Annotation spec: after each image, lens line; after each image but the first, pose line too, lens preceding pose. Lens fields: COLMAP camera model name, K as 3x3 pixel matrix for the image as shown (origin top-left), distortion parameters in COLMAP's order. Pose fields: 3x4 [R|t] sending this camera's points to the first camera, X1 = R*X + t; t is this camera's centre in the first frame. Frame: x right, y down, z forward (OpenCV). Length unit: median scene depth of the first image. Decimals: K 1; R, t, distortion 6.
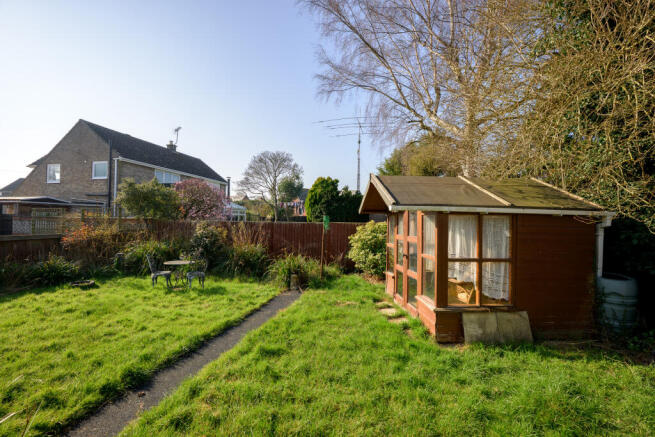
lens RADIAL K [[267.0, 0, 327.5], [0, 267.0, 218.5], [0, 0, 1]] dist [-0.024644, 0.000017]
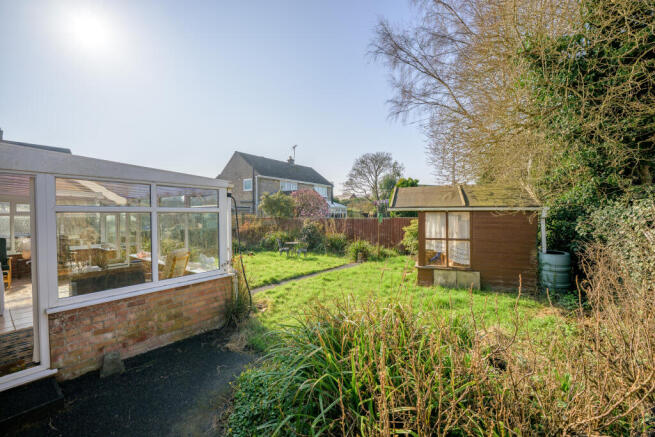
lens RADIAL K [[267.0, 0, 327.5], [0, 267.0, 218.5], [0, 0, 1]] dist [-0.024644, 0.000017]
pose [[0.917378, -0.017242, -0.397644, 0.250081], [0.023742, 0.999653, 0.011429, -0.003962], [0.397309, -0.019925, 0.917469, -0.371293]]
